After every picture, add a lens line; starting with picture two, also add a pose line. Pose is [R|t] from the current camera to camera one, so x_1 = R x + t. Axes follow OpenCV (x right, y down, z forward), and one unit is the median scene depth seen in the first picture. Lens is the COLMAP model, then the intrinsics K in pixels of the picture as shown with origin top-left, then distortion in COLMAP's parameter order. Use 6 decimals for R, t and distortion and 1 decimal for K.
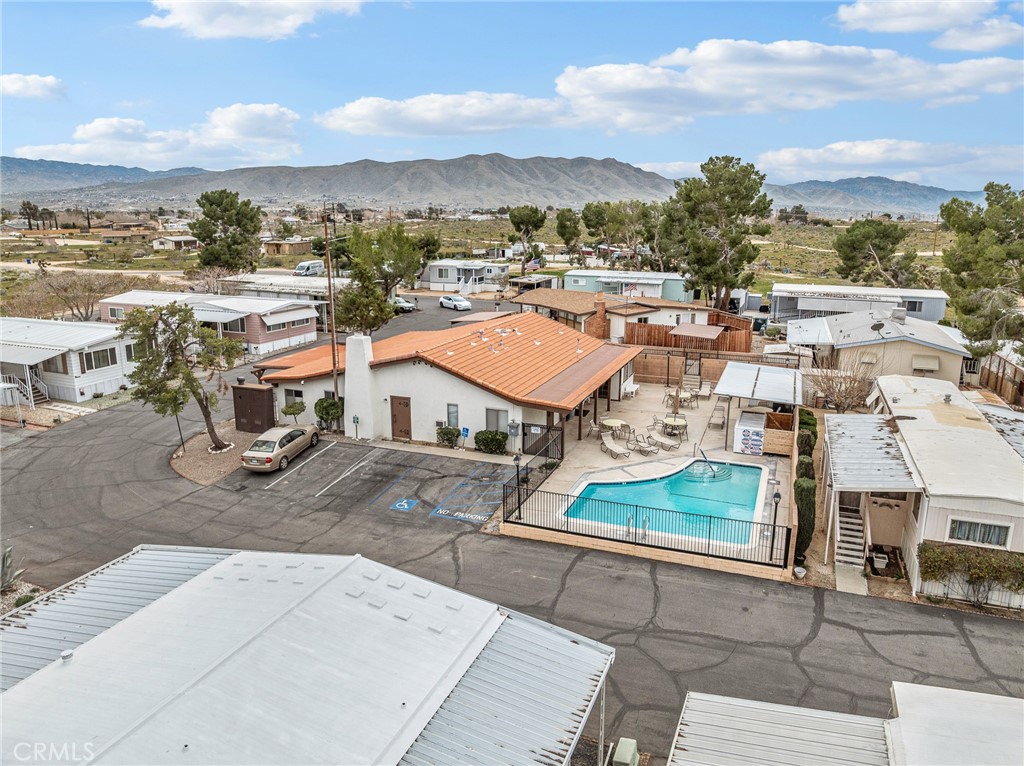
lens RADIAL K [[719.7, 0, 512.0], [0, 719.7, 383.0], [0, 0, 1]] dist [-0.035987, 0.002899]
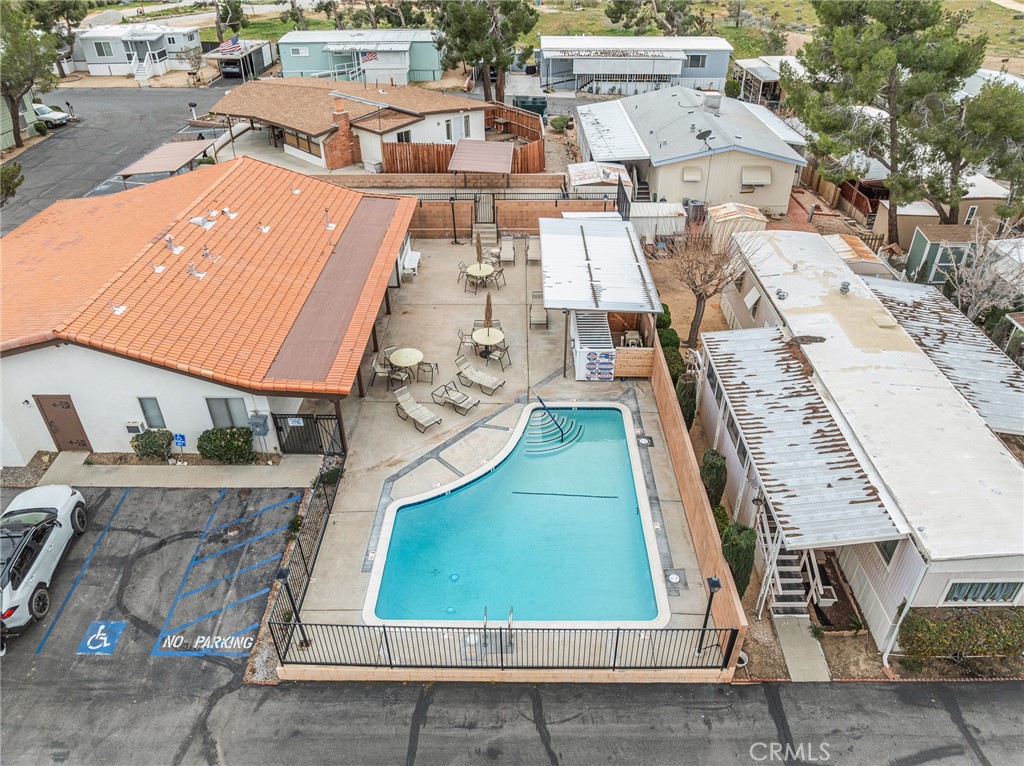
lens RADIAL K [[719.7, 0, 512.0], [0, 719.7, 383.0], [0, 0, 1]] dist [-0.035987, 0.002899]
pose [[0.935001, -0.207028, 0.287947, 0.035703], [0.092404, 0.926096, 0.365799, -0.177931], [-0.342397, -0.315415, 0.885030, 0.374391]]
